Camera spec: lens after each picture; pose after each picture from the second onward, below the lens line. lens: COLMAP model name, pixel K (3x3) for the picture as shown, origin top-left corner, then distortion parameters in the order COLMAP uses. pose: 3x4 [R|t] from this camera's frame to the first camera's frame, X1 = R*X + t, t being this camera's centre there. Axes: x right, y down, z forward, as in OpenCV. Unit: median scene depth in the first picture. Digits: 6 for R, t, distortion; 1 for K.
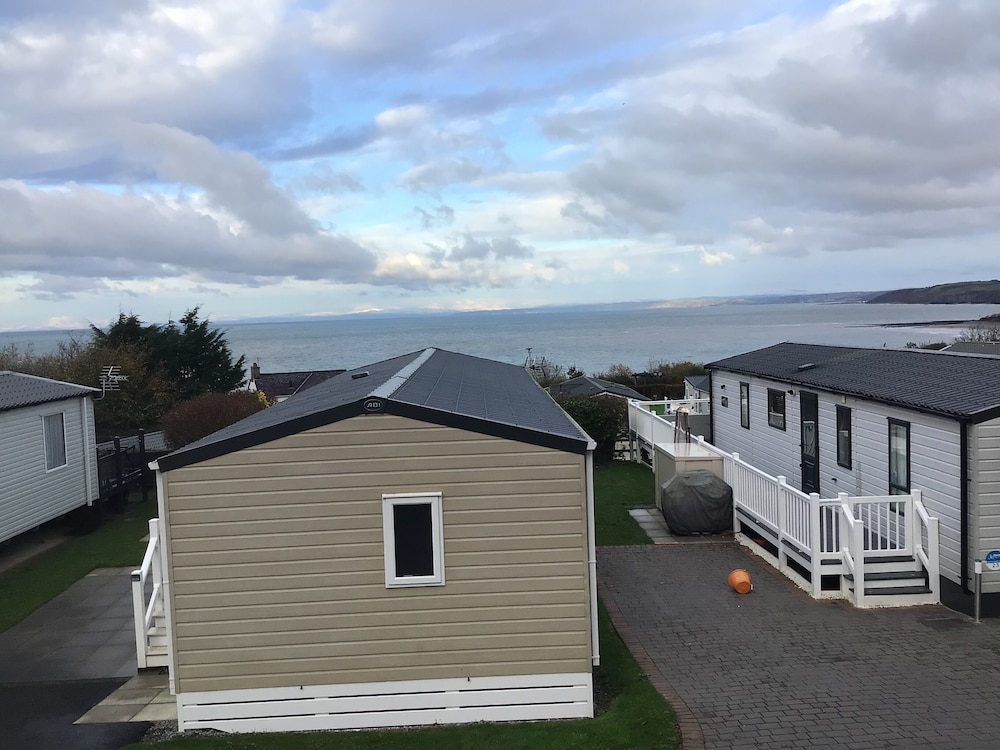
lens RADIAL K [[907.9, 0, 487.3], [0, 907.9, 368.0], [0, 0, 1]] dist [0.110934, -0.216107]
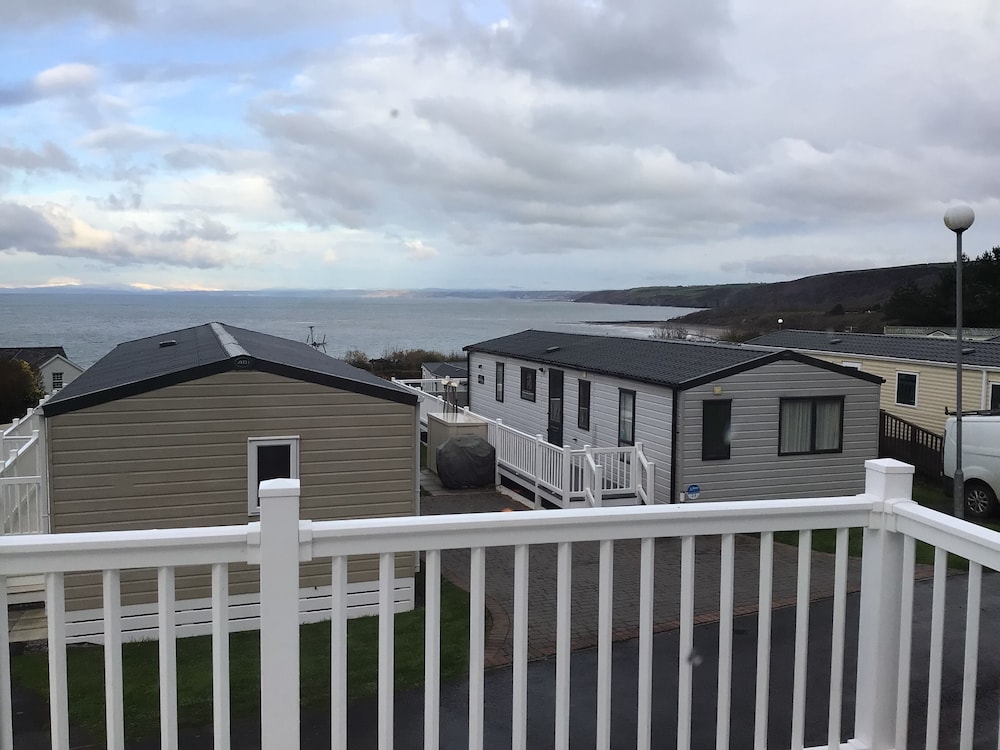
lens RADIAL K [[916.3, 0, 489.1], [0, 916.3, 377.3], [0, 0, 1]] dist [0.116039, -0.250663]
pose [[0.954073, 0.019330, 0.298950, -0.084553], [-0.026104, 0.999485, 0.018680, 0.013854], [-0.298435, -0.025625, 0.954086, -0.117341]]
